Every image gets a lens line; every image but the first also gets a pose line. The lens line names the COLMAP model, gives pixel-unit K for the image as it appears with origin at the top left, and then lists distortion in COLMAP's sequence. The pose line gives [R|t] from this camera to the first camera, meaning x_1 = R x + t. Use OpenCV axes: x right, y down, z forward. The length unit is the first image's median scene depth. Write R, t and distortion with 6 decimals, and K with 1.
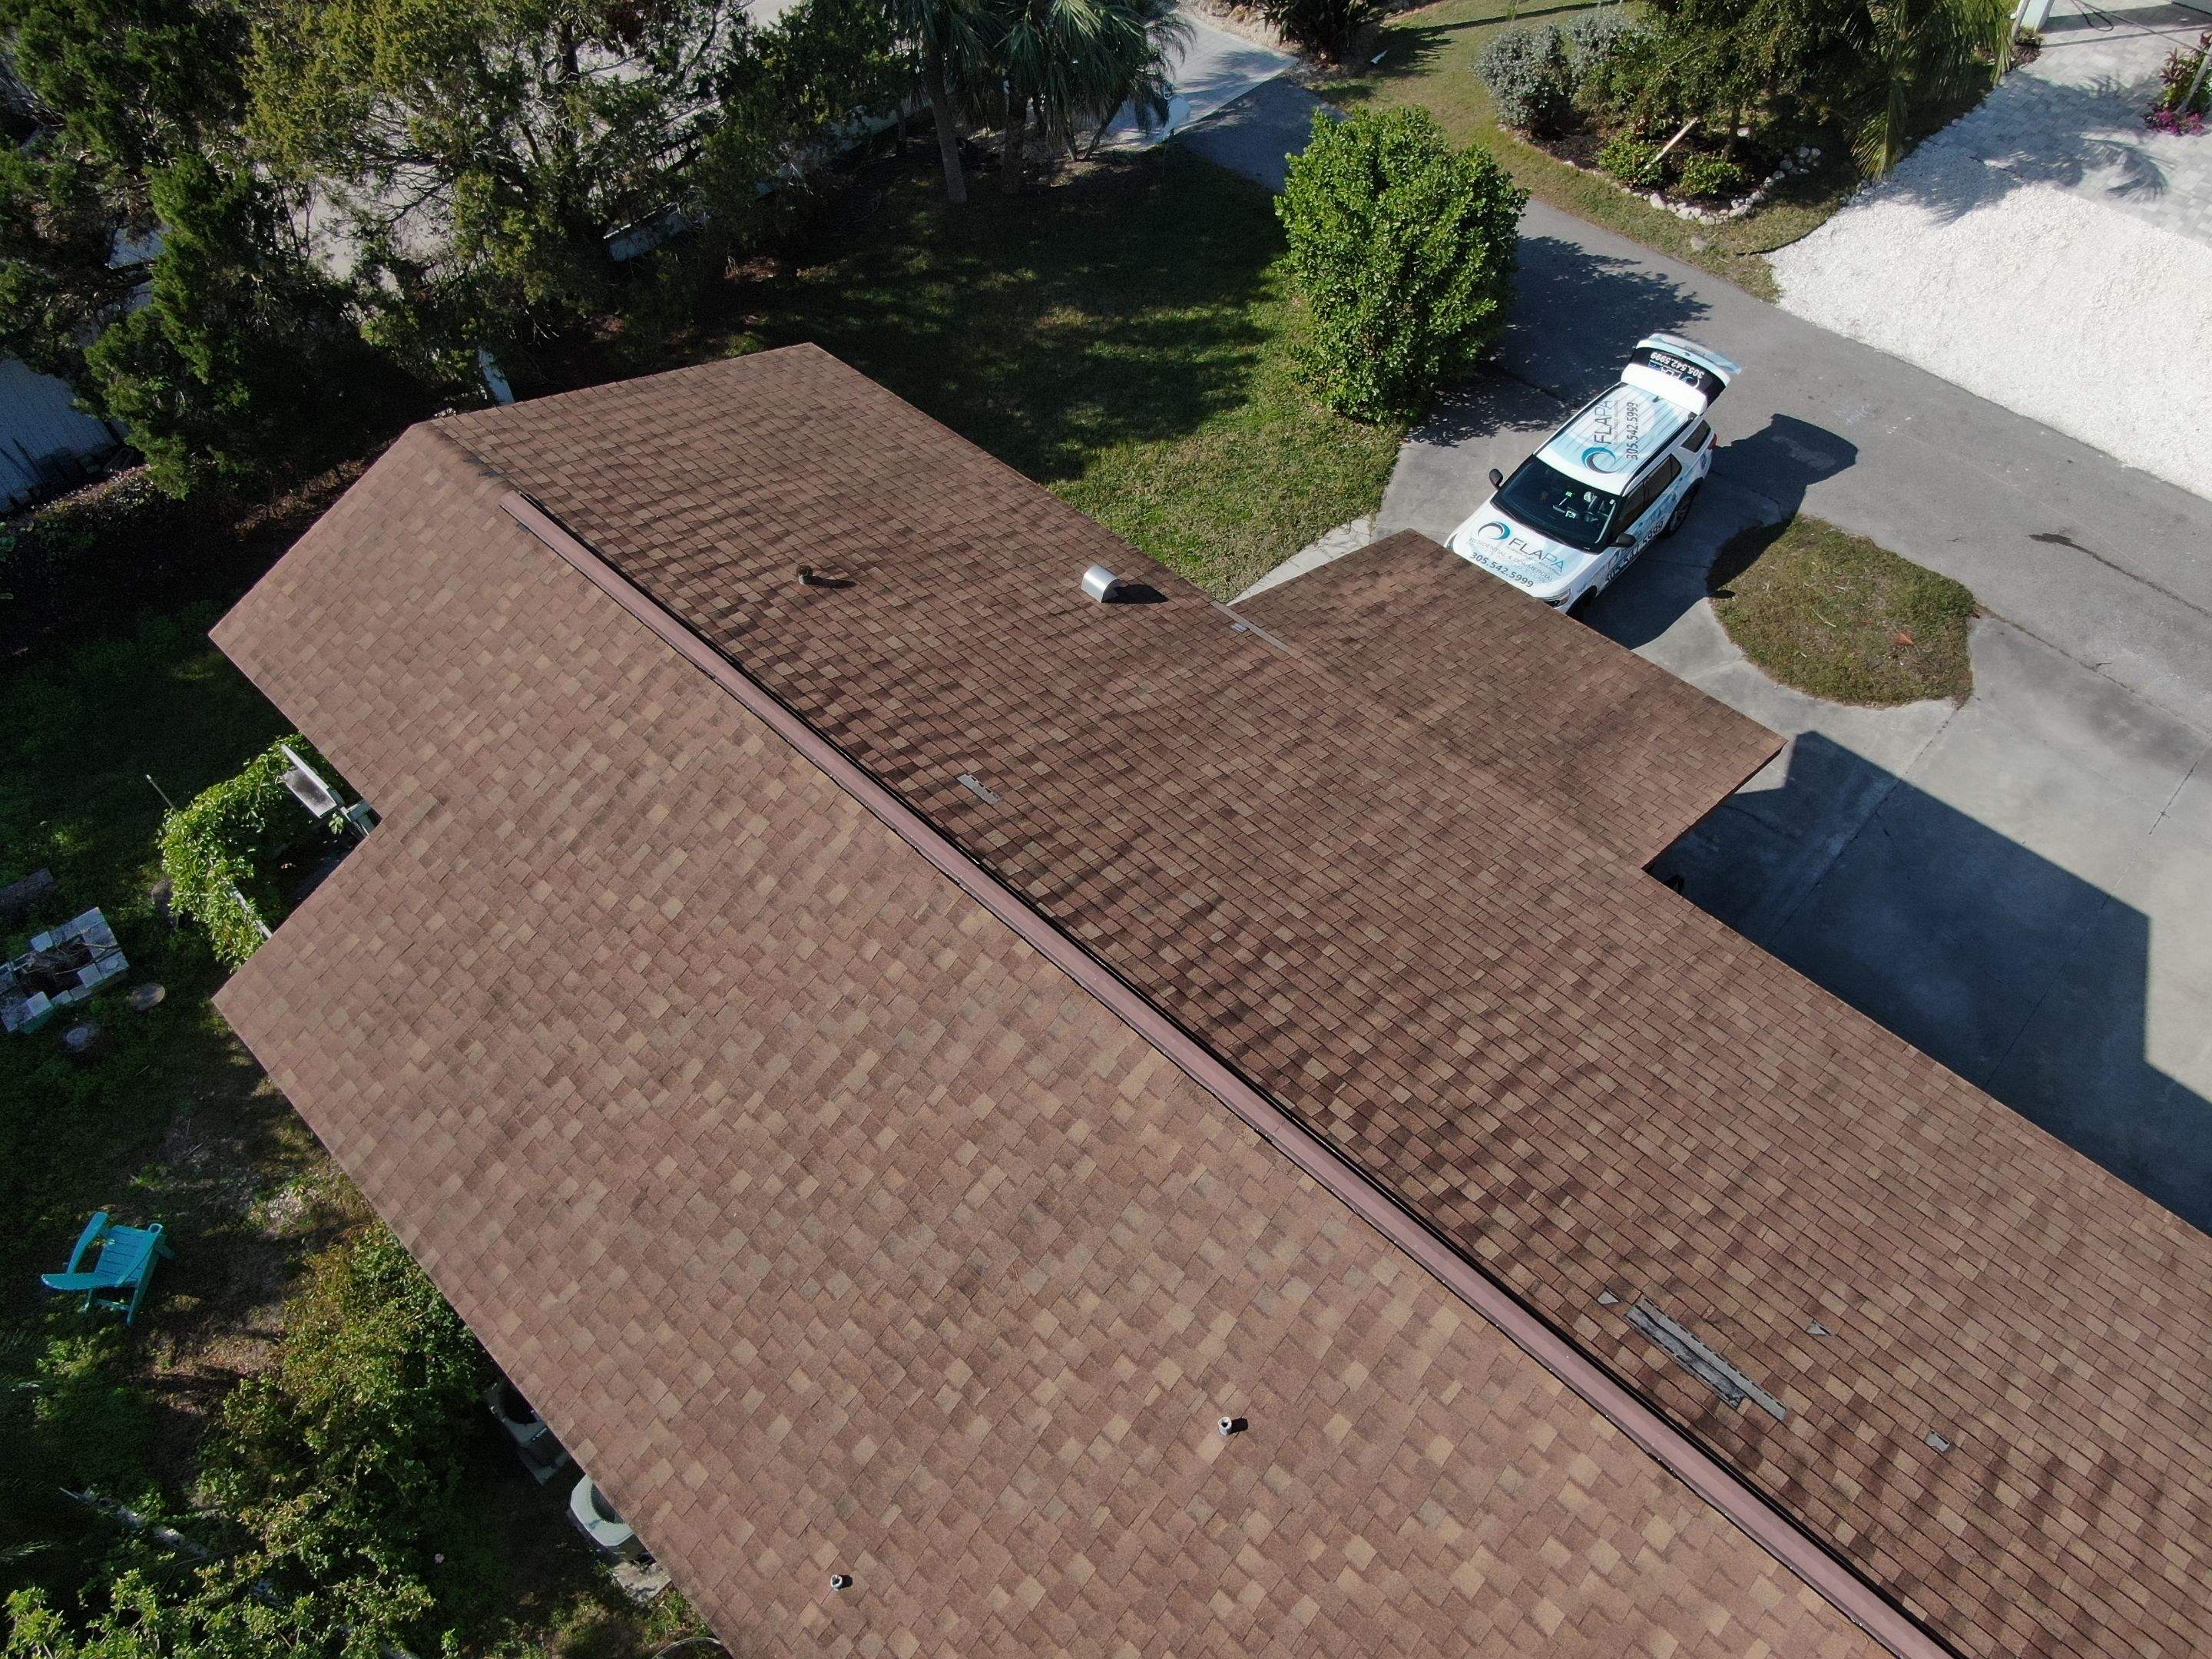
lens RADIAL K [[1586.3, 0, 1109.7], [0, 1586.3, 823.5], [0, 0, 1]] dist [-0.021408, 0.005737]
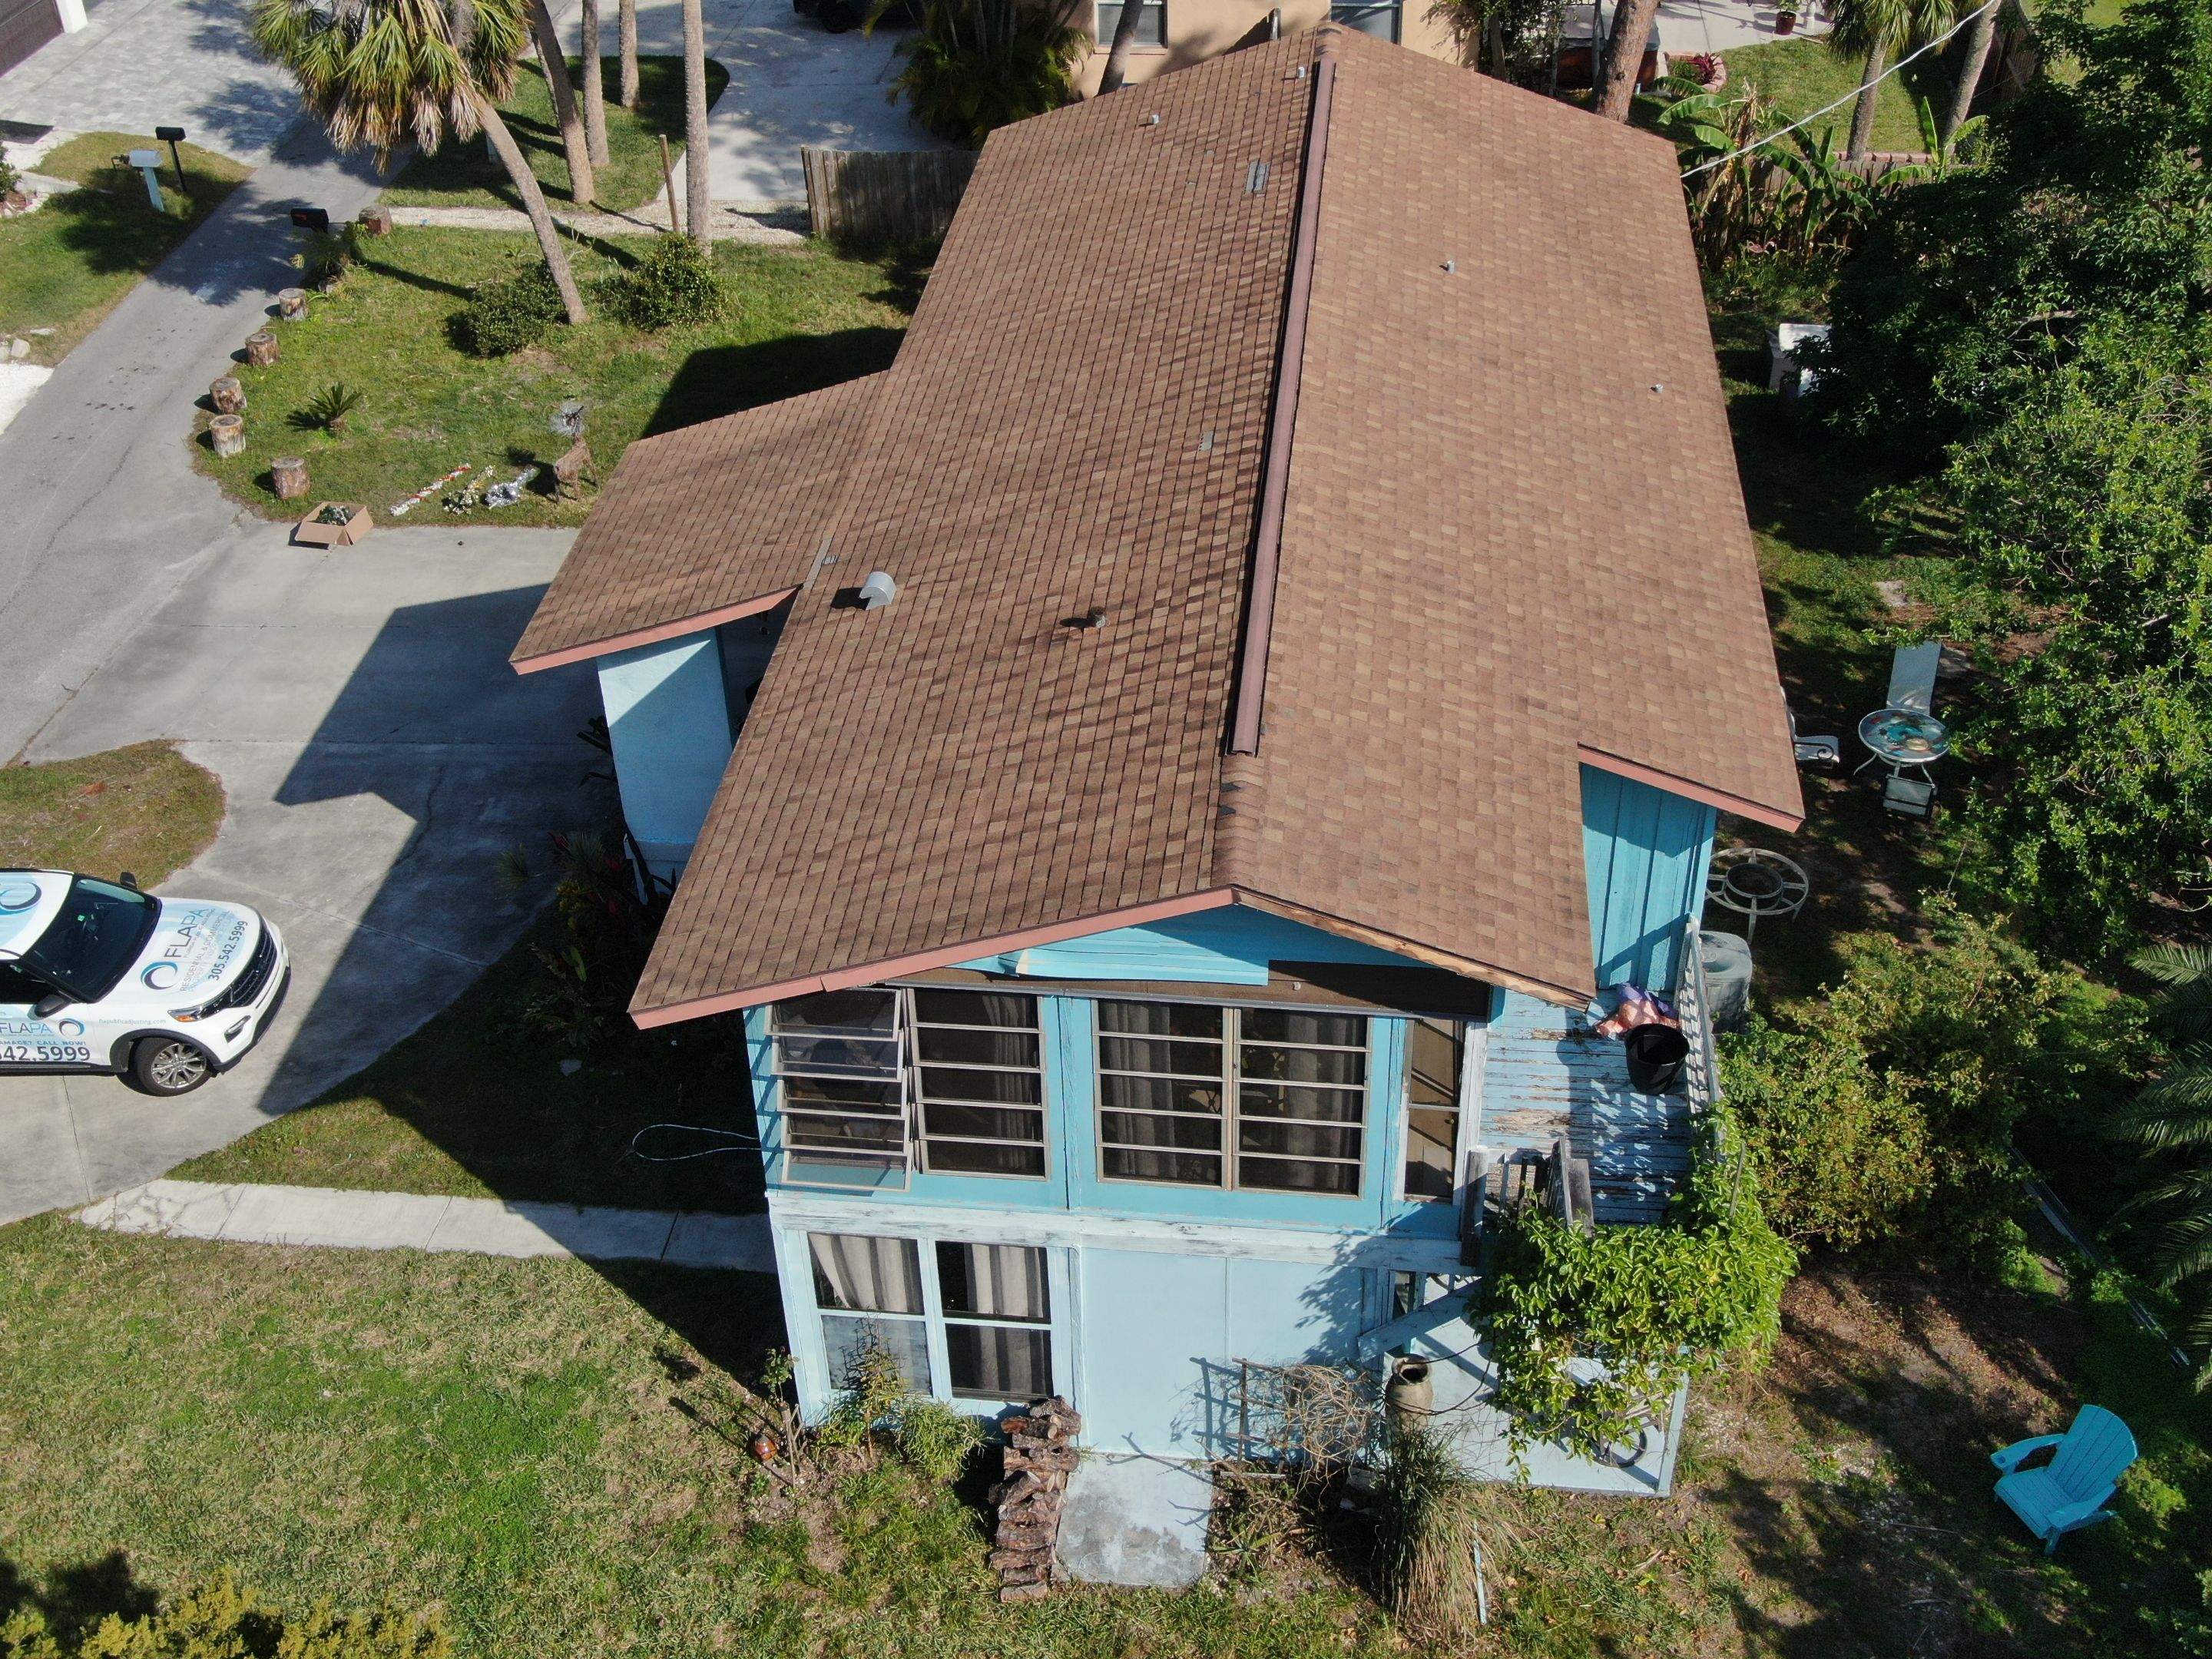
lens RADIAL K [[2473.7, 0, 1108.1], [0, 2473.7, 831.5], [0, 0, 1]] dist [-0.036785, 0.000000]
pose [[-0.607908, -0.438270, 0.662092, -0.911502], [0.655555, 0.193438, 0.729952, -0.891670], [-0.447990, 0.877782, 0.169717, 0.643138]]
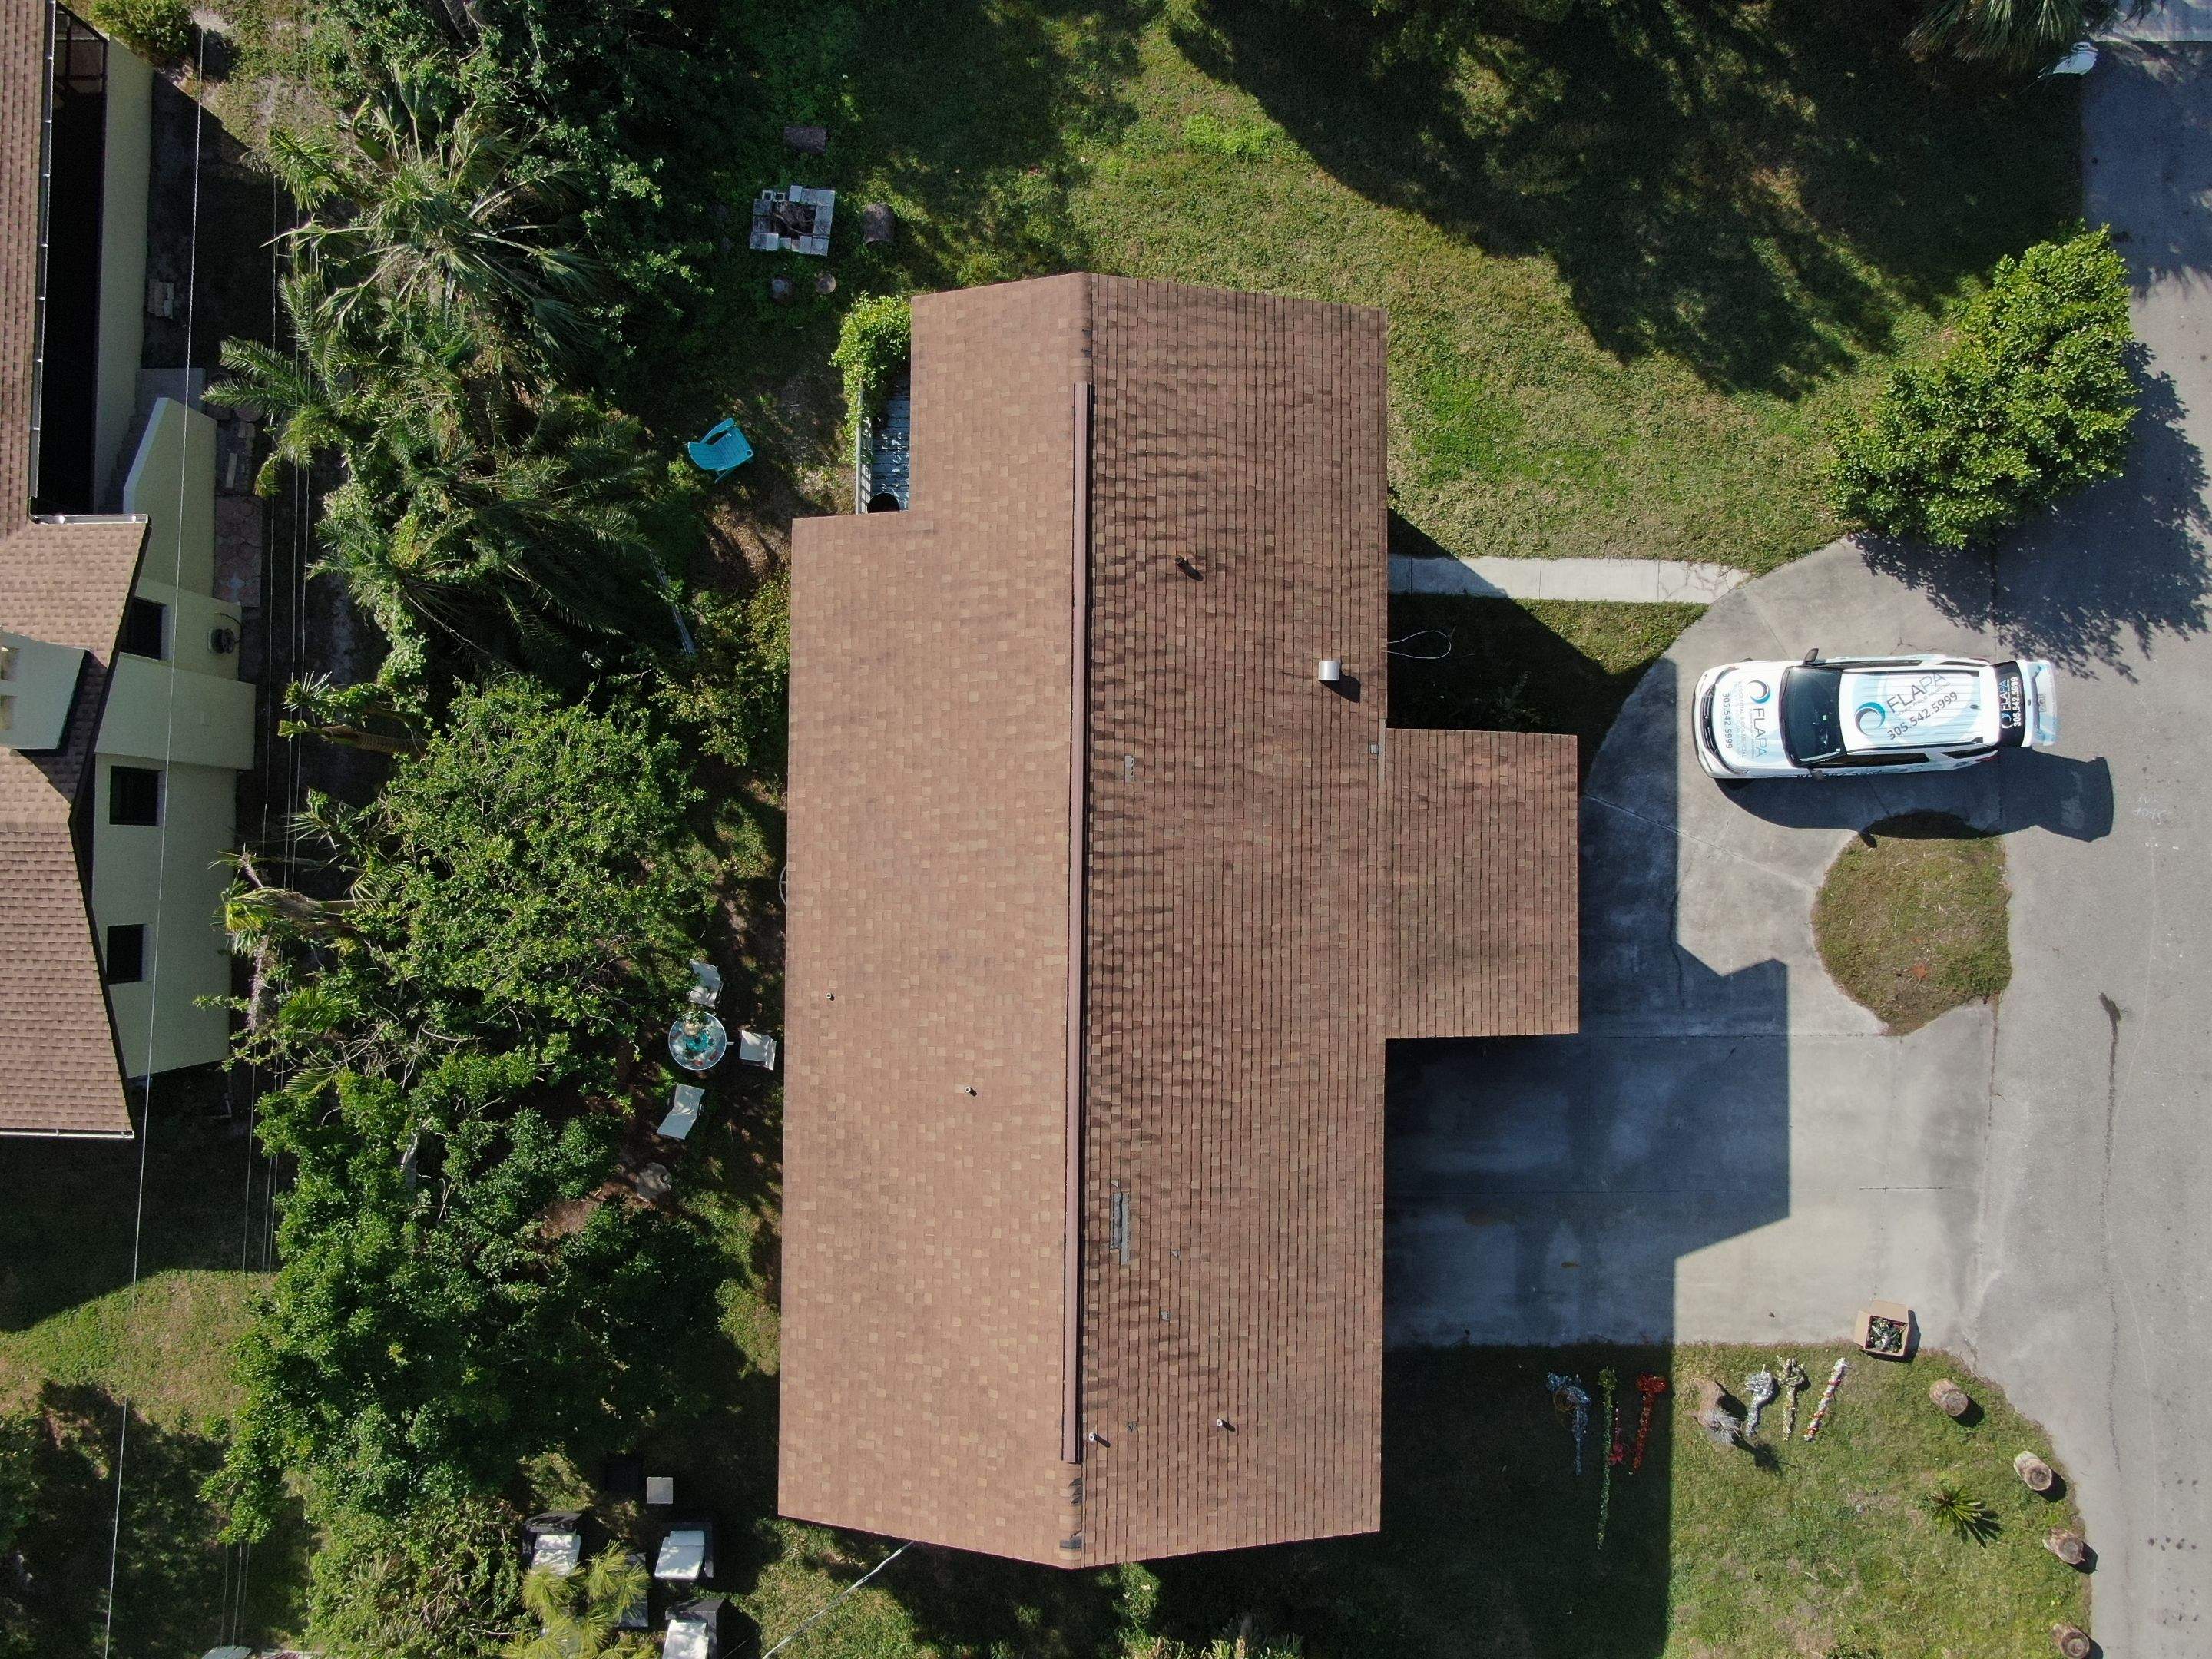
lens RADIAL K [[1586.3, 0, 1117.8], [0, 1586.3, 829.3], [0, 0, 1]] dist [-0.021408, 0.005737]
pose [[0.688685, 0.724897, -0.015417, -0.008982], [-0.564600, 0.549494, 0.615860, -0.719502], [0.454907, -0.415429, 0.787705, -0.304658]]
